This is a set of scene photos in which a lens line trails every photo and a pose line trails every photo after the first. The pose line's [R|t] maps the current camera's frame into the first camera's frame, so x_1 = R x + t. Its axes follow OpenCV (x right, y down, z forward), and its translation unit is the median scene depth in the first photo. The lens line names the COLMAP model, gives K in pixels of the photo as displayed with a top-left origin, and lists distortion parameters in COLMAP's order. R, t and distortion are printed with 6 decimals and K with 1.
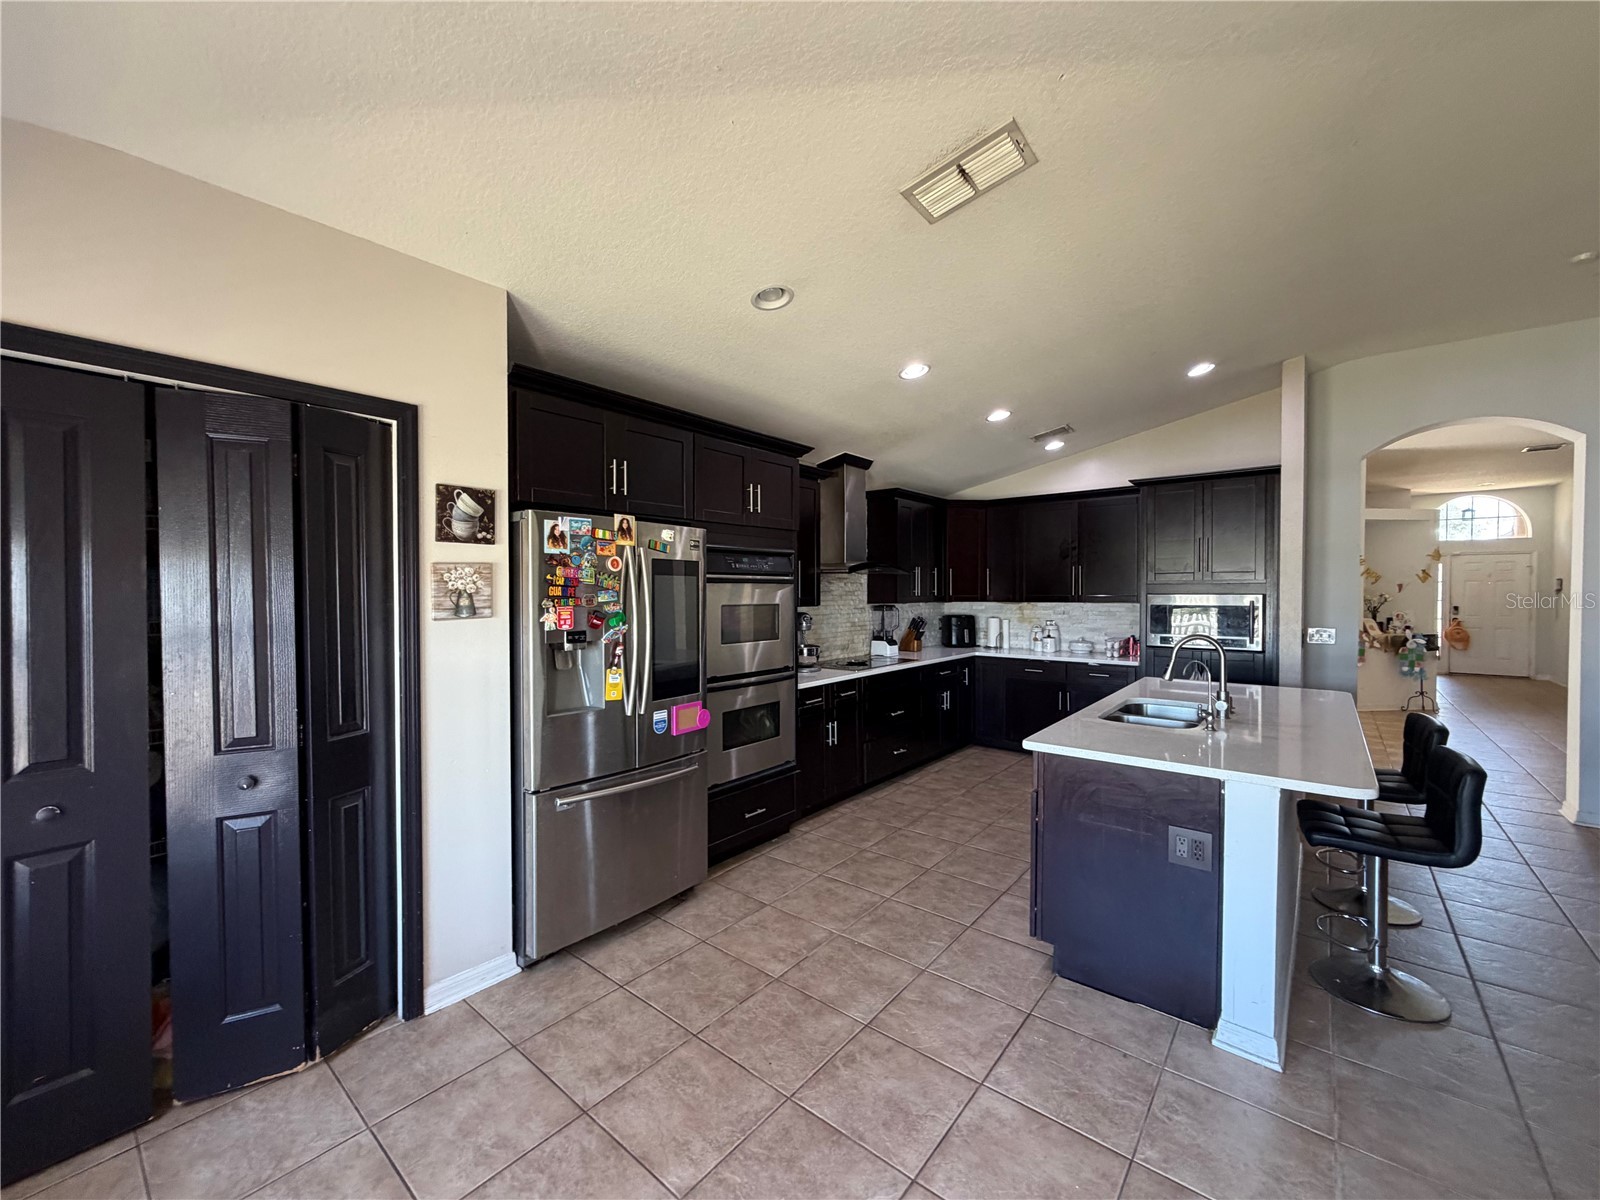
lens RADIAL K [[640.0, 0, 802.3], [0, 640.0, 601.5], [0, 0, 1]] dist [-0.001617, 0.000510]
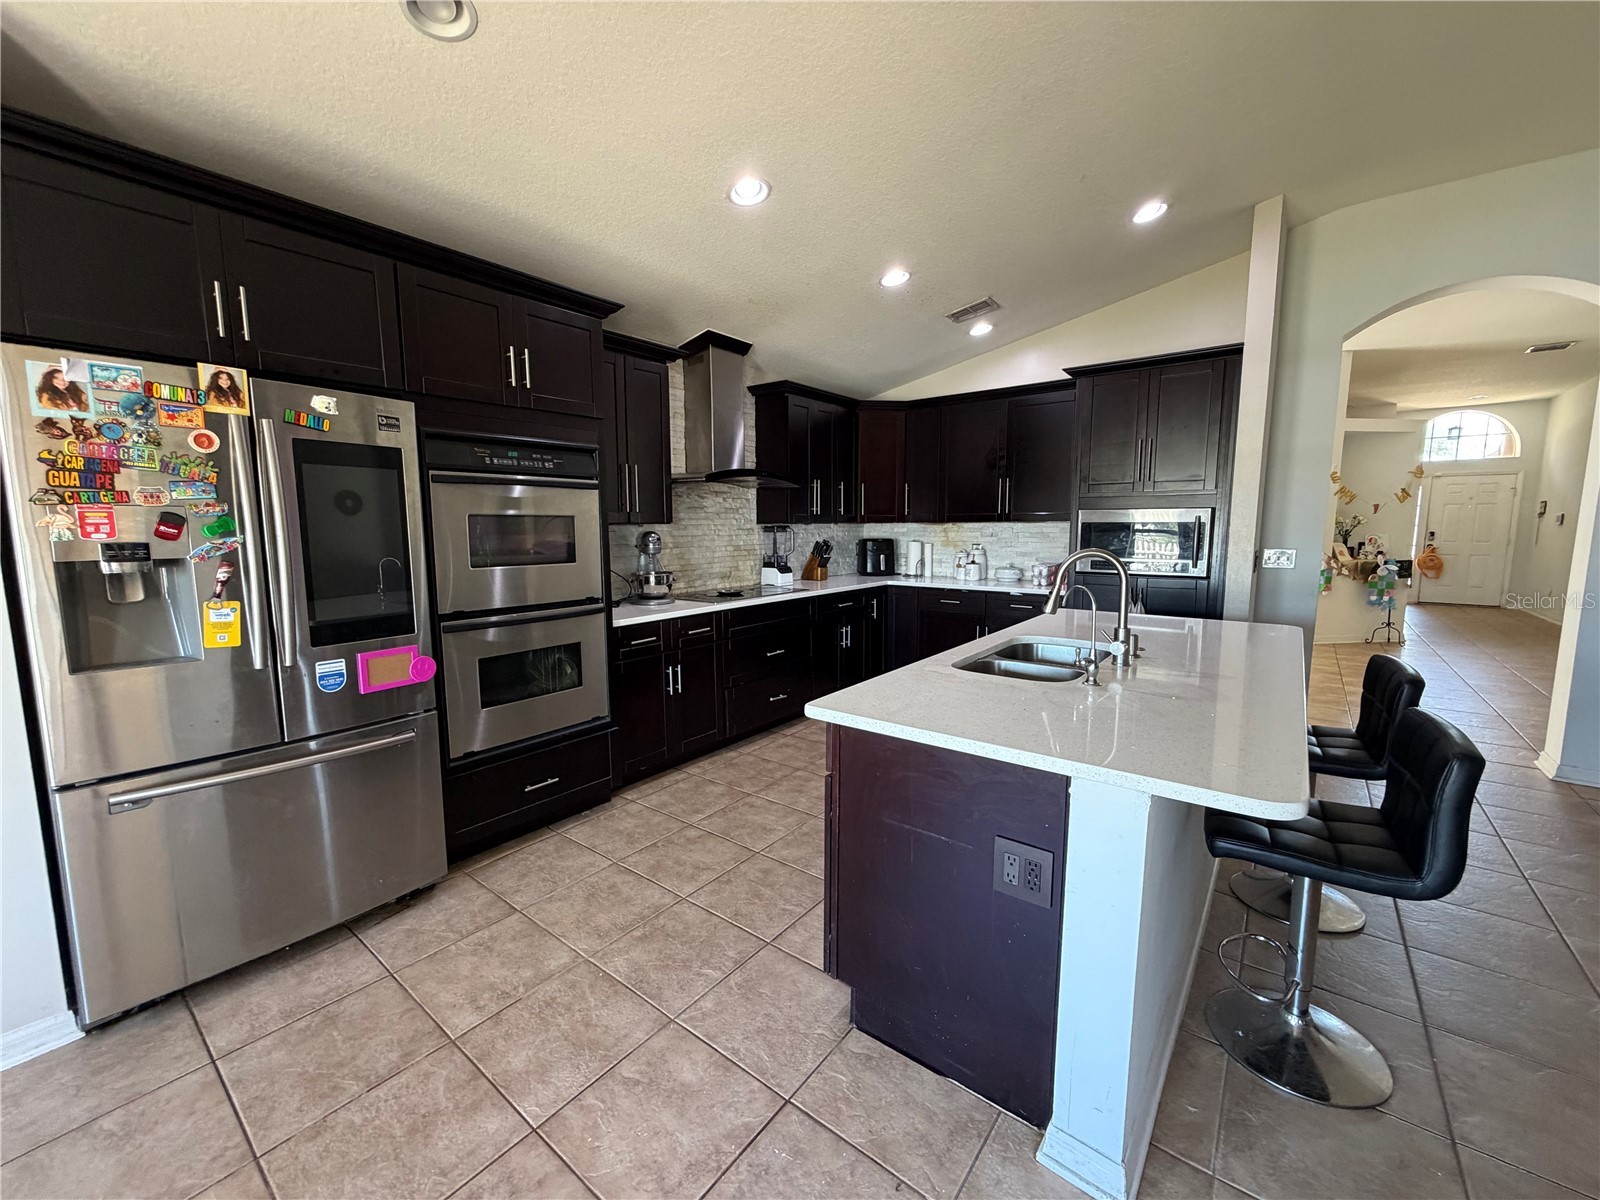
lens RADIAL K [[640.0, 0, 801.4], [0, 640.0, 602.5], [0, 0, 1]] dist [-0.001617, 0.000510]
pose [[0.999709, -0.004852, 0.023647, 0.305331], [0.002316, 0.994355, 0.106080, 0.037458], [-0.024028, -0.105994, 0.994076, 0.323799]]
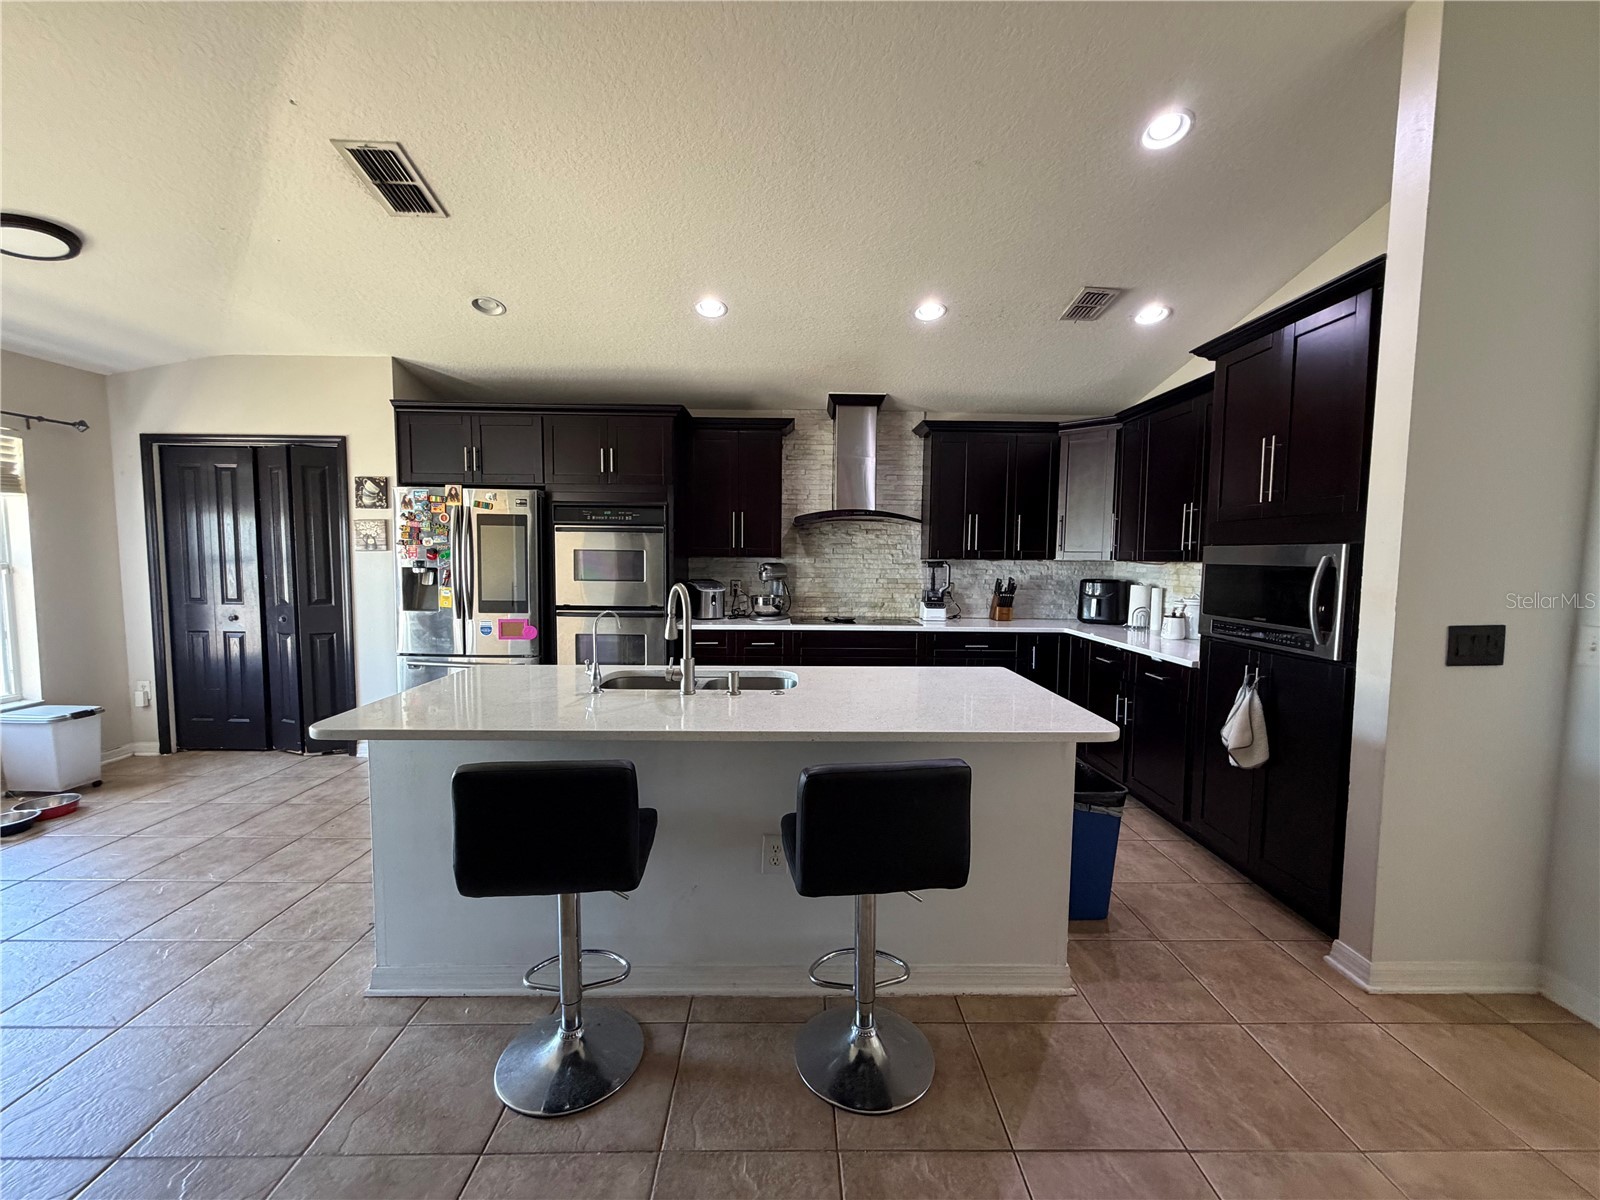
lens RADIAL K [[640.0, 0, 793.0], [0, 640.0, 603.2], [0, 0, 1]] dist [-0.001617, 0.000510]
pose [[0.645109, 0.067117, -0.761137, 1.436945], [-0.024905, 0.997452, 0.066847, 0.021132], [0.763685, -0.024167, 0.645137, 0.656690]]
